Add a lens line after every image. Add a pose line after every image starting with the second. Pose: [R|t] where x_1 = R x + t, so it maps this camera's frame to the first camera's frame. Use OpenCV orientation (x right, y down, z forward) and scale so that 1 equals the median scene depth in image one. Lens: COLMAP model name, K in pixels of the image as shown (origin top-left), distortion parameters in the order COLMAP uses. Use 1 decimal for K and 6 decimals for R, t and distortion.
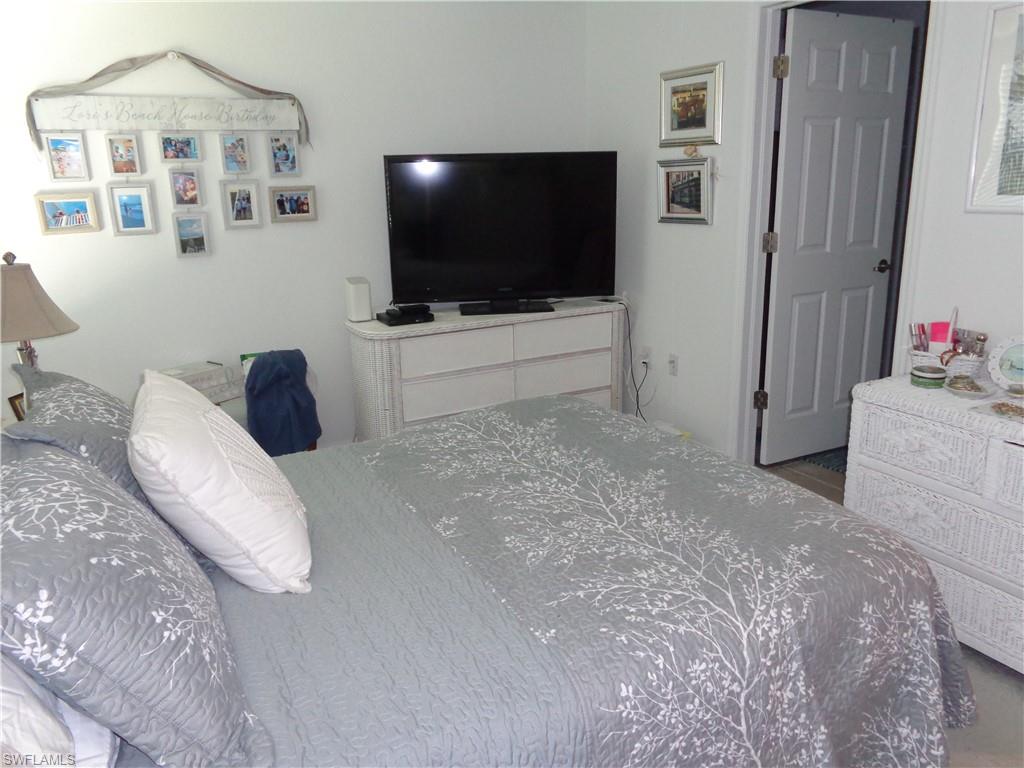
lens RADIAL K [[759.0, 0, 511.6], [0, 759.0, 382.1], [0, 0, 1]] dist [0.002100, 0.001230]
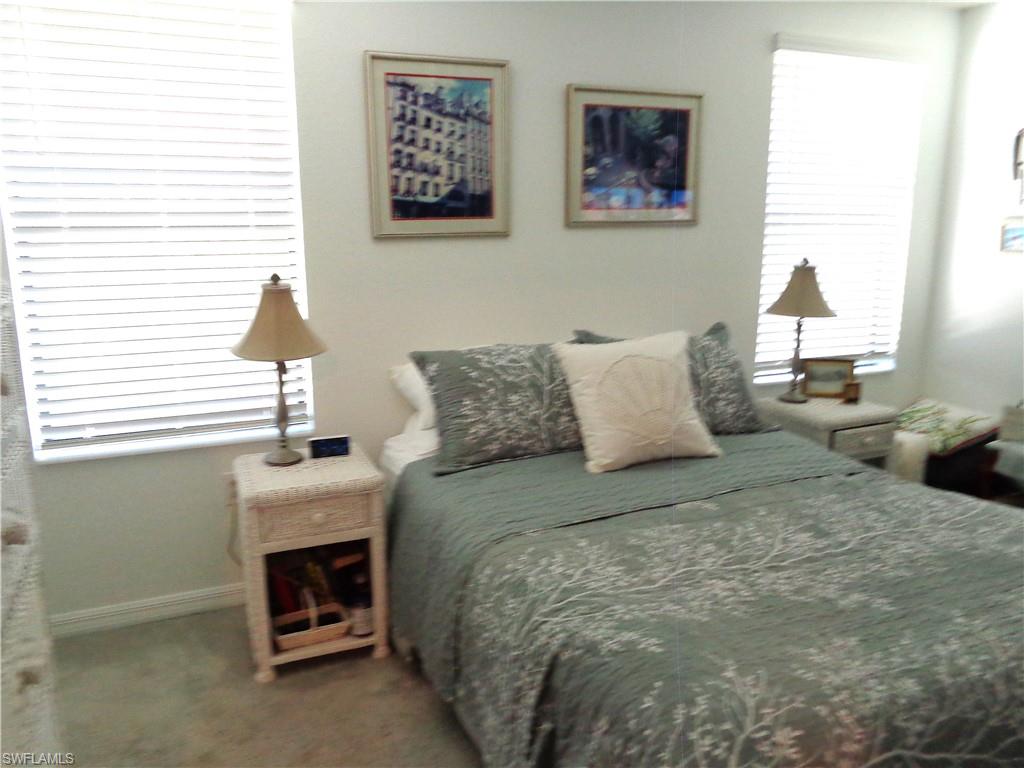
lens RADIAL K [[759.0, 0, 512.3], [0, 759.0, 384.5], [0, 0, 1]] dist [0.002100, 0.001230]
pose [[-0.086698, 0.234992, -0.968123, 0.991886], [-0.251631, 0.935107, 0.249513, -0.198056], [0.963932, 0.265242, -0.021940, 0.672933]]
